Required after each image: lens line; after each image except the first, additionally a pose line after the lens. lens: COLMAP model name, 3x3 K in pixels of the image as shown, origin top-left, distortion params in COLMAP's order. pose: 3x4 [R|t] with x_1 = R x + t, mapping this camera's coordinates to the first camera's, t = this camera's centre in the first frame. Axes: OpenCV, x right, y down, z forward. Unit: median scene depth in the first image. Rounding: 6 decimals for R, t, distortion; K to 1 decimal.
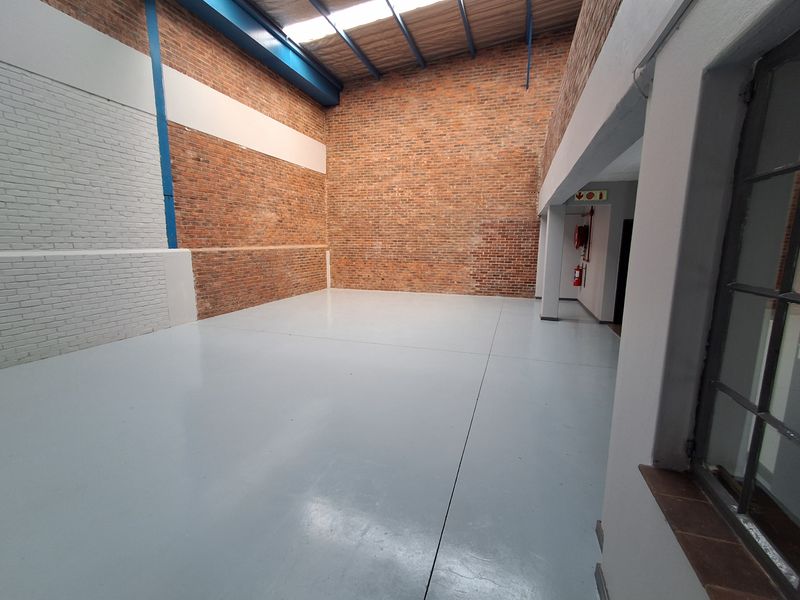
lens RADIAL K [[369.0, 0, 399.1], [0, 369.0, 301.5], [0, 0, 1]] dist [0.002714, 0.002484]
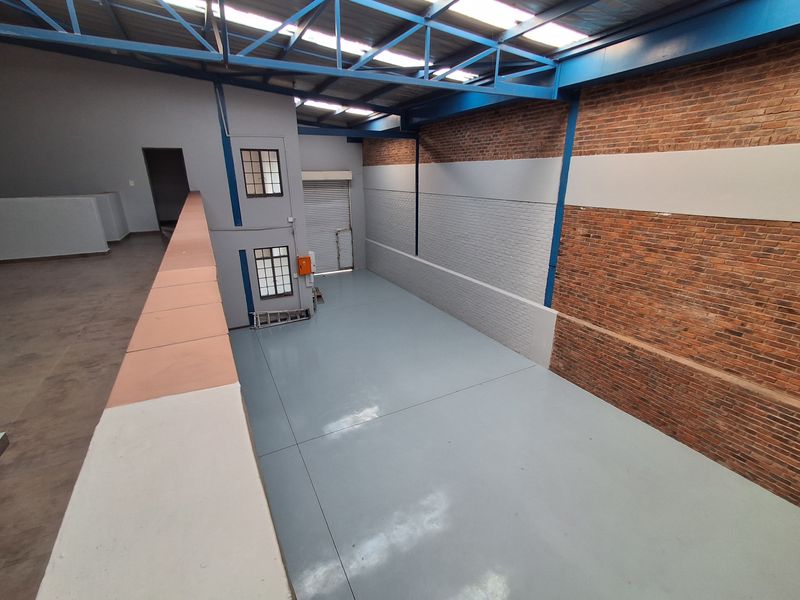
lens RADIAL K [[369.0, 0, 399.8], [0, 369.0, 301.4], [0, 0, 1]] dist [0.002714, 0.002484]
pose [[-0.712576, 0.224593, -0.664675, 0.486499], [-0.114354, 0.897529, 0.425870, -0.554610], [0.692213, 0.379473, -0.613874, 1.246701]]
